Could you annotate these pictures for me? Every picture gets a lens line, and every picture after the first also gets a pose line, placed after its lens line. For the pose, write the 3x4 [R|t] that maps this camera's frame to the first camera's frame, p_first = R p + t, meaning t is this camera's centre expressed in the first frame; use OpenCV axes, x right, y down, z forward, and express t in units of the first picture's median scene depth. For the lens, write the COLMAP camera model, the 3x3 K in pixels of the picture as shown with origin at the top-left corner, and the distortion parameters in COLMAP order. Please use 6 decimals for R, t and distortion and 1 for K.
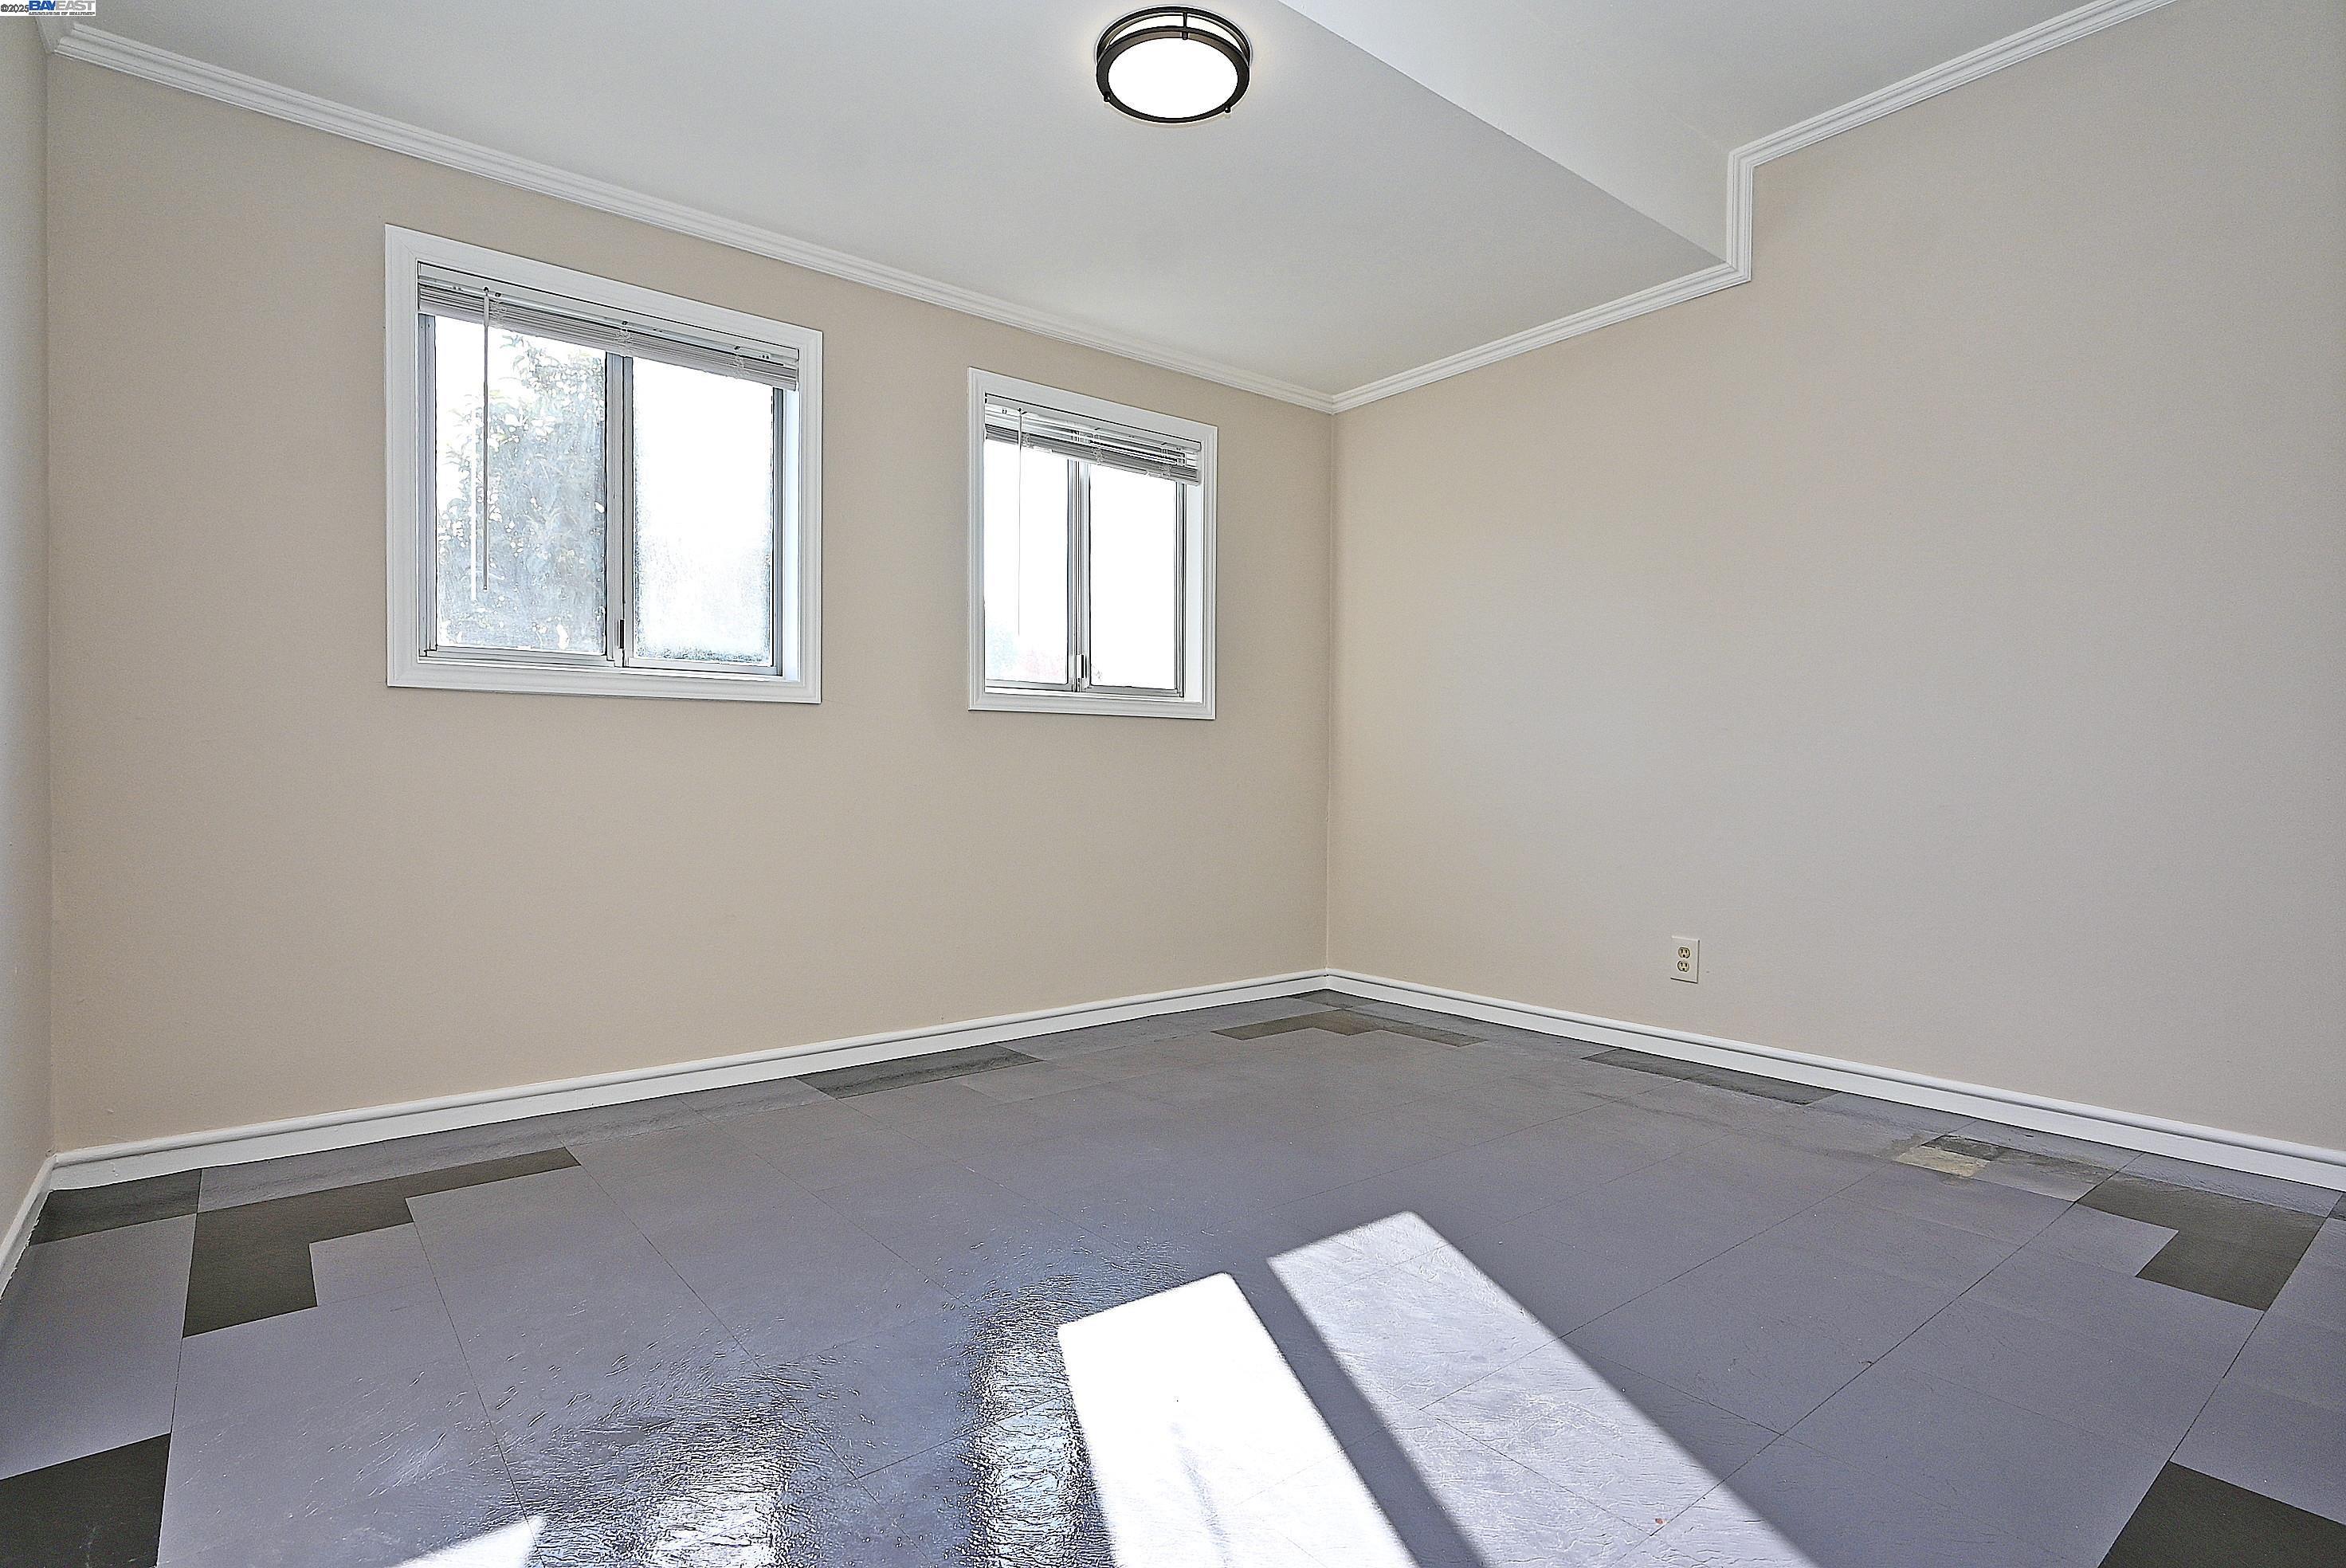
lens RADIAL K [[1167.7, 0, 1176.3], [0, 1167.7, 787.4], [0, 0, 1]] dist [-0.003254, 0.001312]
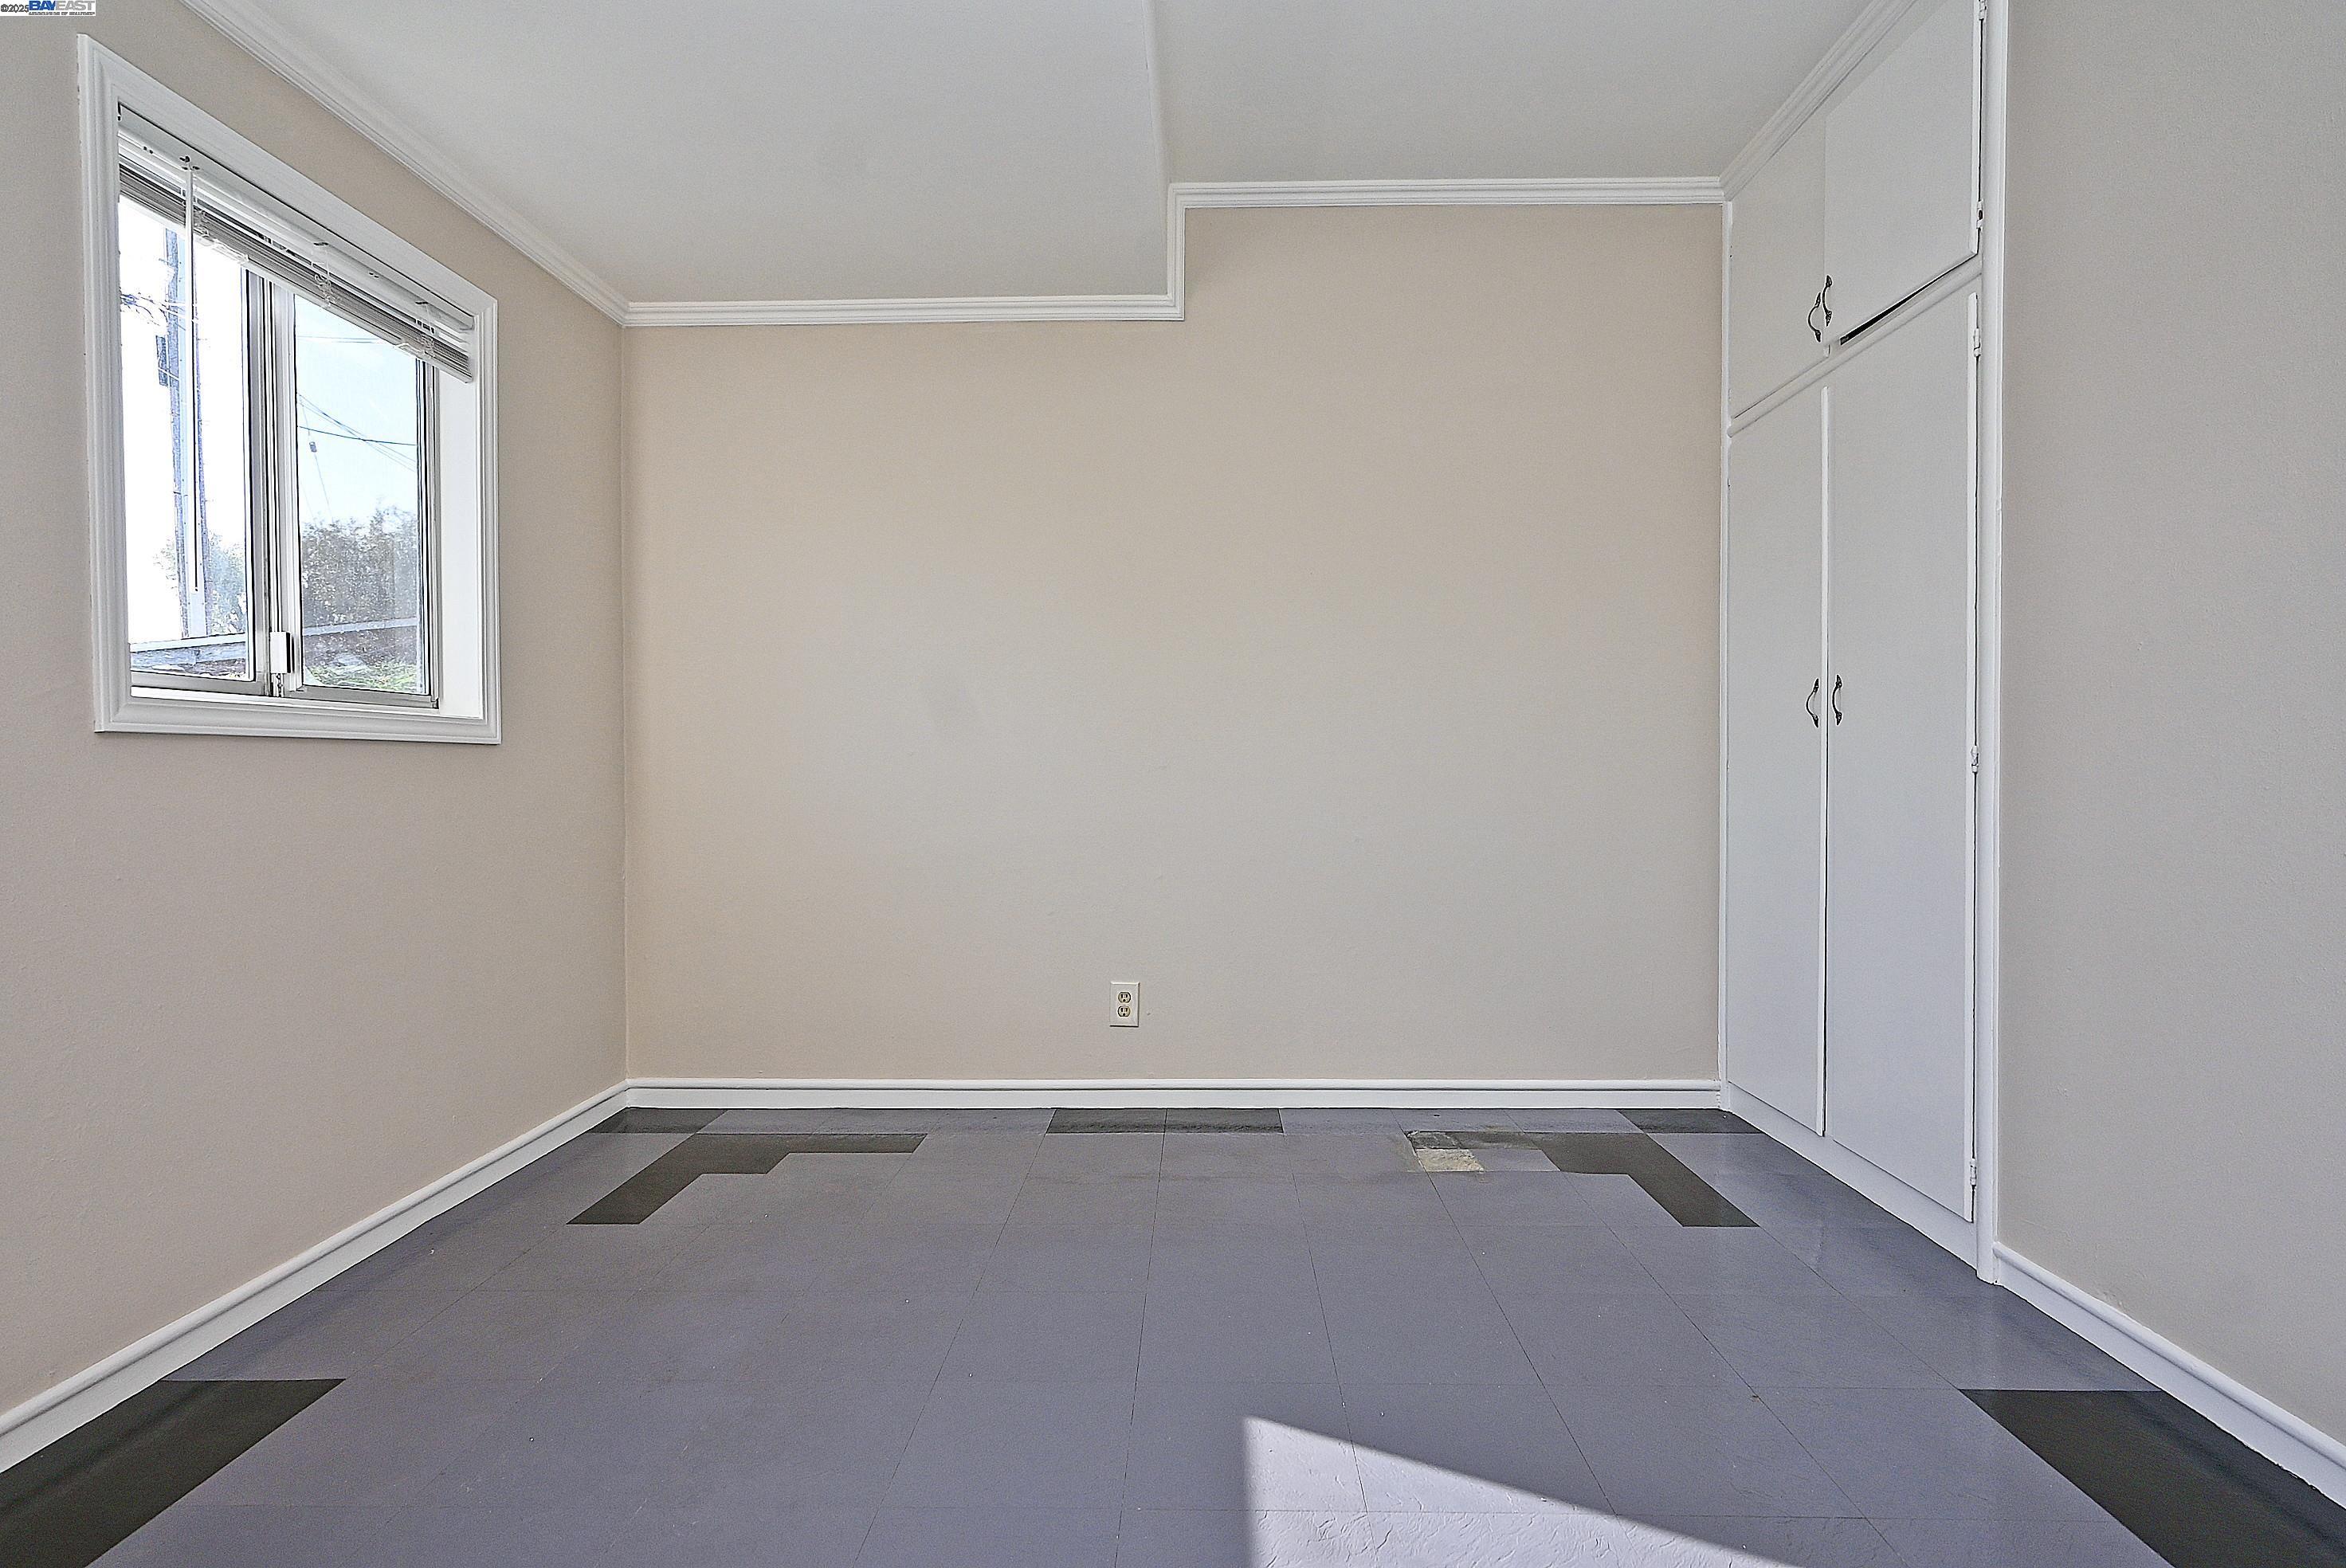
lens RADIAL K [[1167.7, 0, 1176.3], [0, 1167.7, 787.4], [0, 0, 1]] dist [-0.003254, 0.001312]
pose [[0.654303, -0.021372, 0.755930, -0.249345], [0.019047, 0.999749, 0.011778, -0.039602], [-0.755993, 0.006692, 0.654546, 0.324975]]
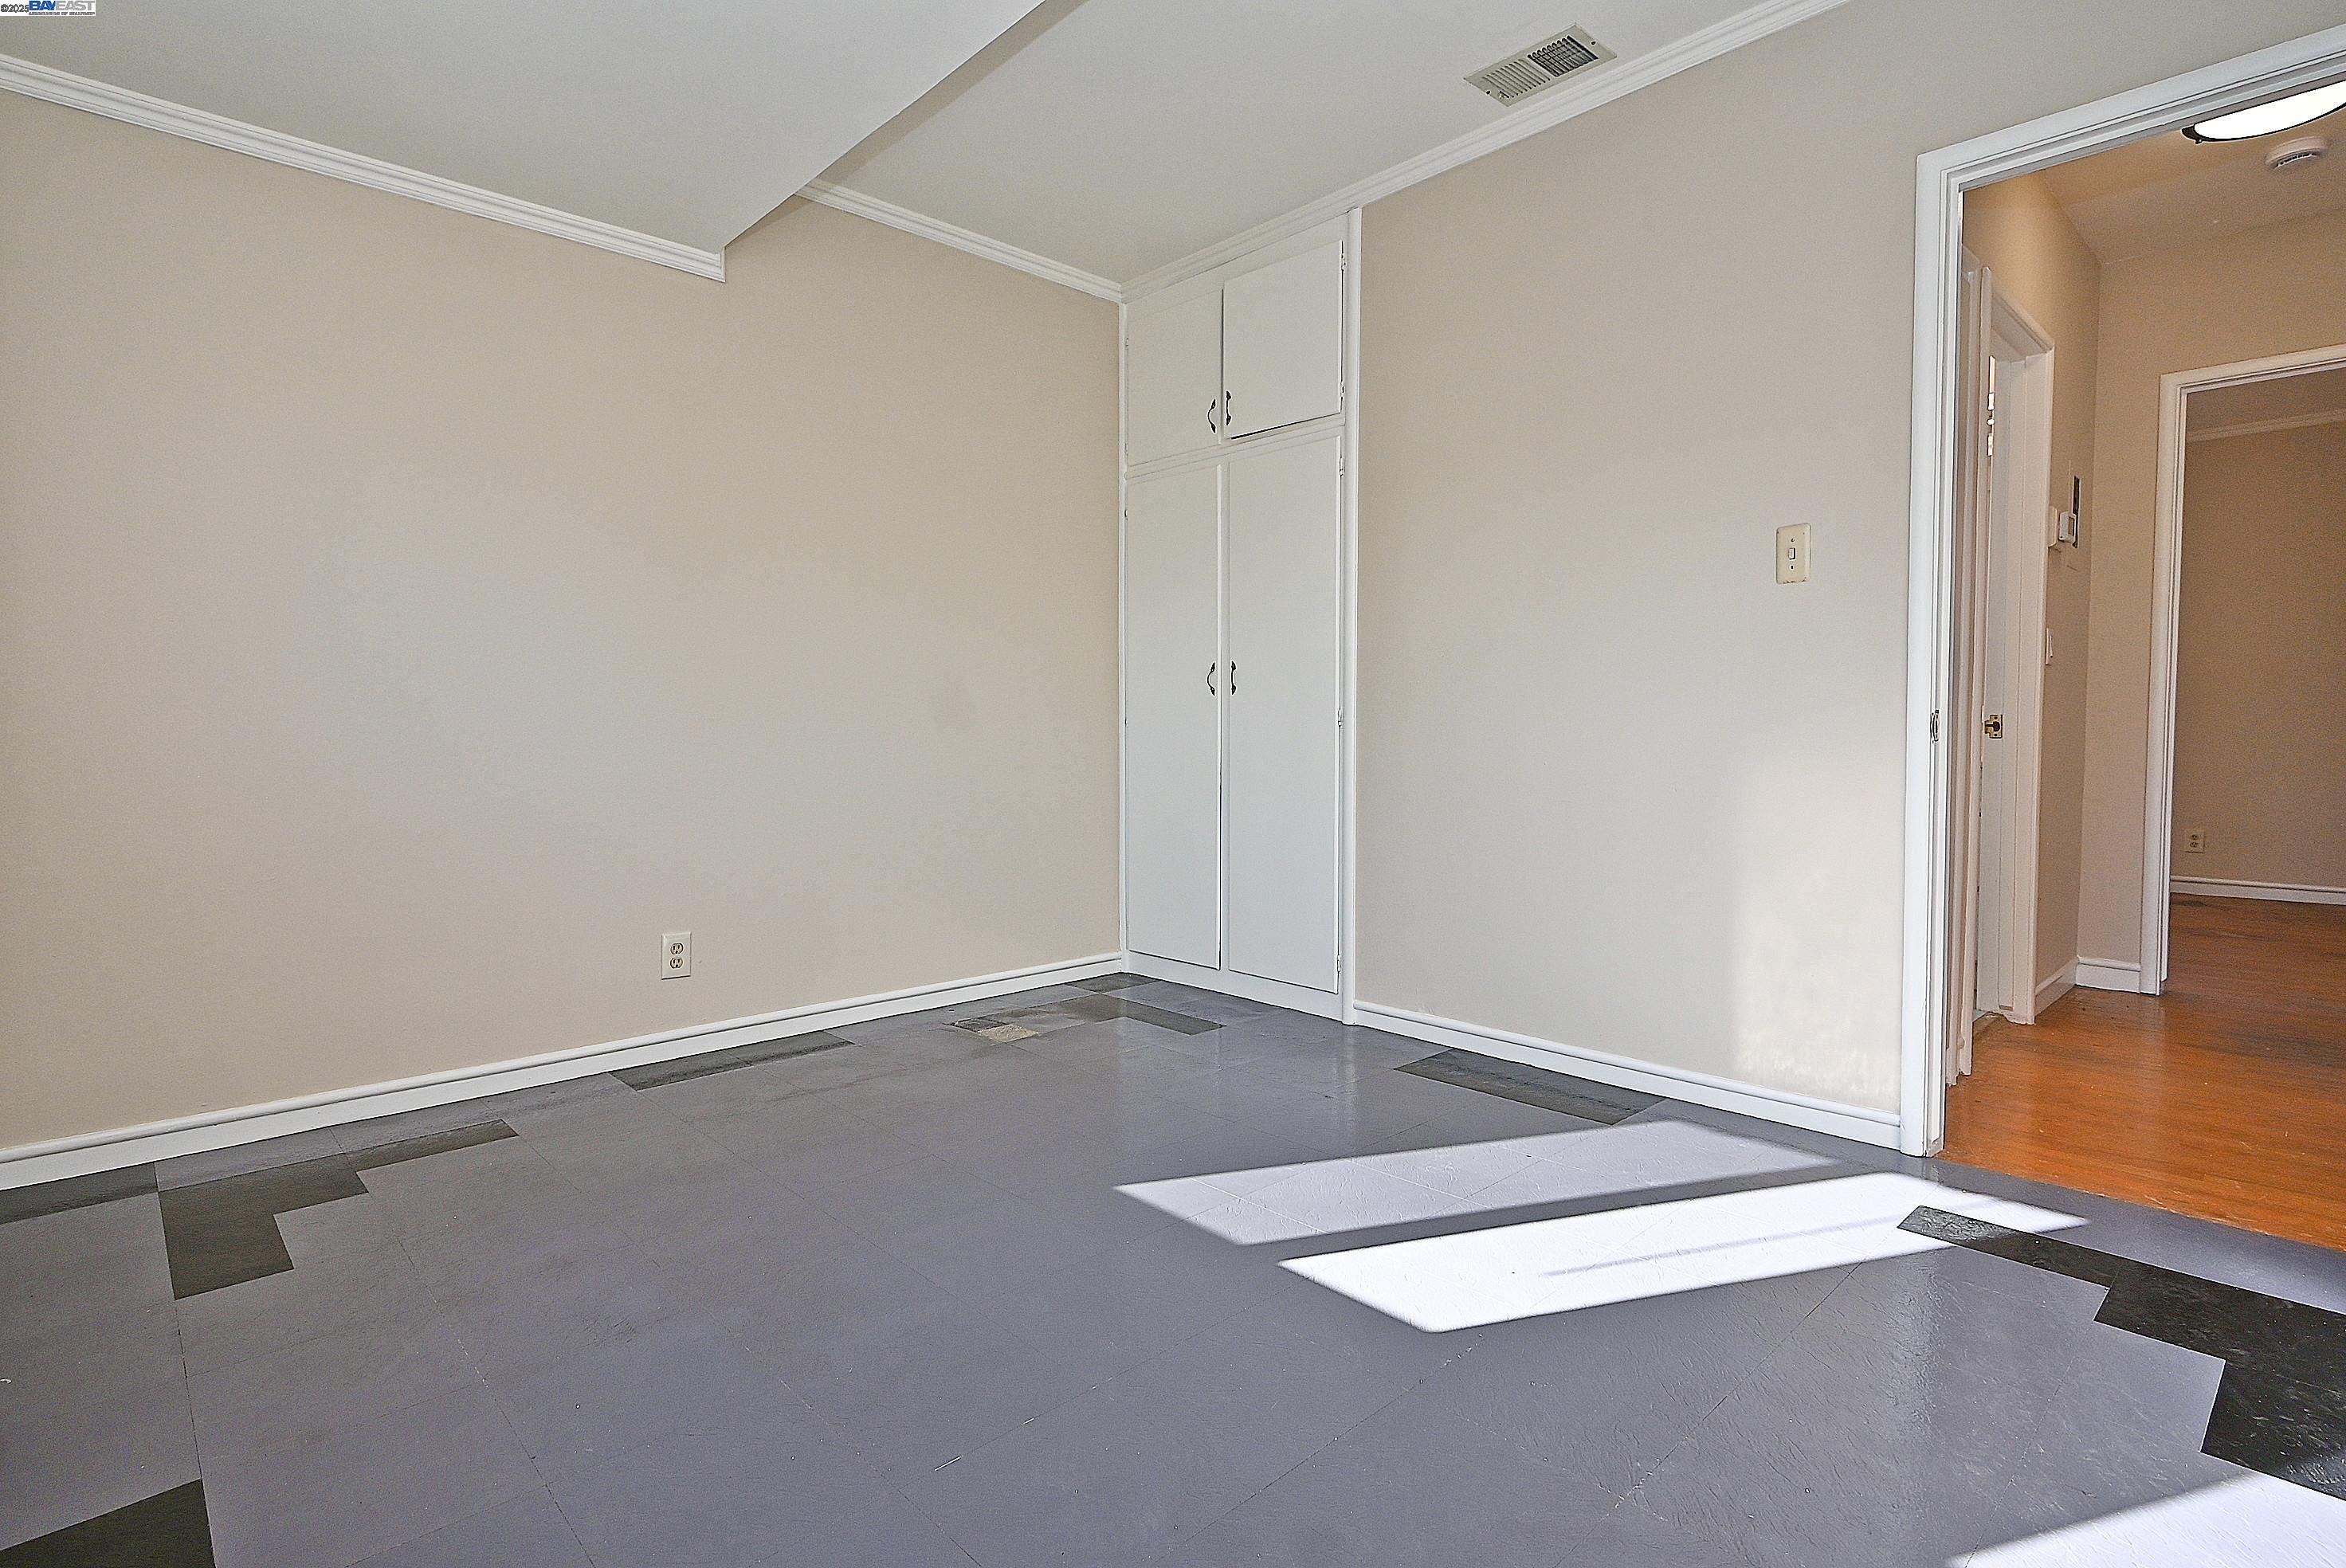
lens RADIAL K [[1167.7, 0, 1176.3], [0, 1167.7, 787.4], [0, 0, 1]] dist [-0.003254, 0.001312]
pose [[-0.064905, -0.061320, 0.996006, -0.527620], [0.015270, 0.997932, 0.062434, -0.044535], [-0.997775, 0.019261, -0.063835, 0.620196]]
